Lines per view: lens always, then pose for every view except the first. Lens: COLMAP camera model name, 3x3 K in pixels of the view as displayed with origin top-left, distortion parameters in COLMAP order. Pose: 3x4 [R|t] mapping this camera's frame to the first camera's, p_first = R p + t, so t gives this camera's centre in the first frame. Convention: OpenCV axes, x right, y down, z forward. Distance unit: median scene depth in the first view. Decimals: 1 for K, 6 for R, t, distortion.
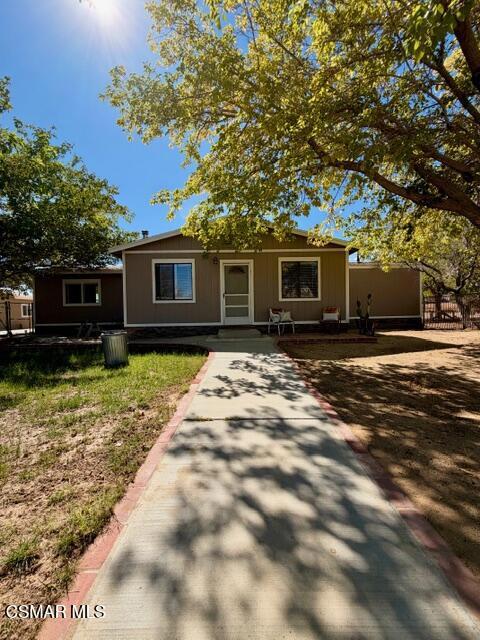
lens RADIAL K [[255.4, 0, 239.5], [0, 255.4, 317.5], [0, 0, 1]] dist [0.000885, 0.000778]
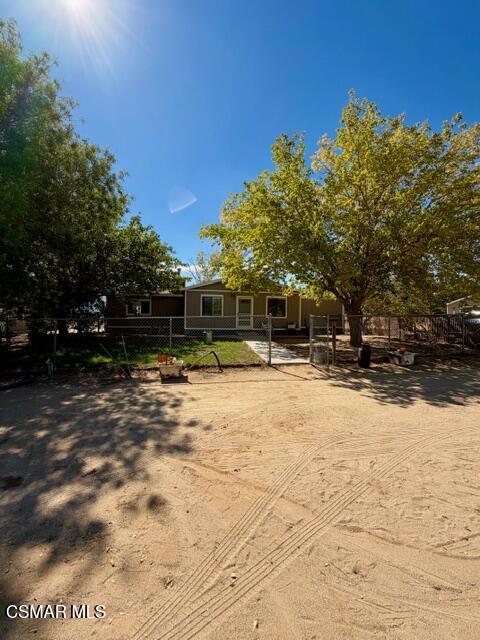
lens RADIAL K [[255.4, 0, 239.5], [0, 255.4, 317.5], [0, 0, 1]] dist [0.000885, 0.000778]
pose [[0.990774, 0.026118, 0.132985, -0.303162], [-0.022625, 0.999360, -0.027706, -0.010154], [-0.133623, 0.024442, 0.990731, -0.897134]]
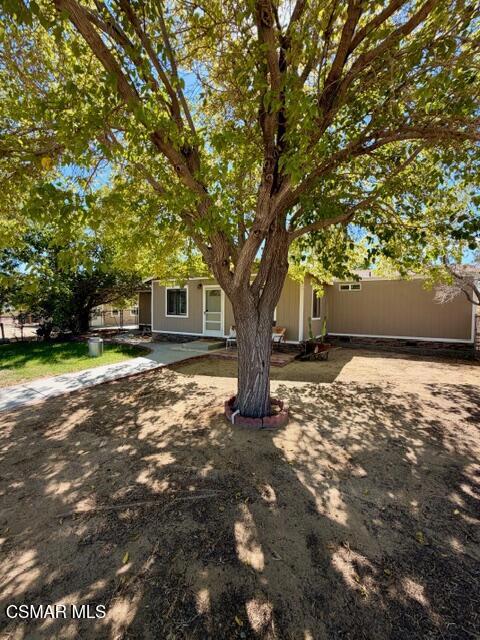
lens RADIAL K [[255.4, 0, 239.5], [0, 255.4, 317.5], [0, 0, 1]] dist [0.000885, 0.000778]
pose [[0.854054, 0.048693, -0.517900, 0.756751], [-0.037698, 0.998785, 0.031740, -0.111032], [0.518816, -0.007584, 0.854852, -0.006591]]
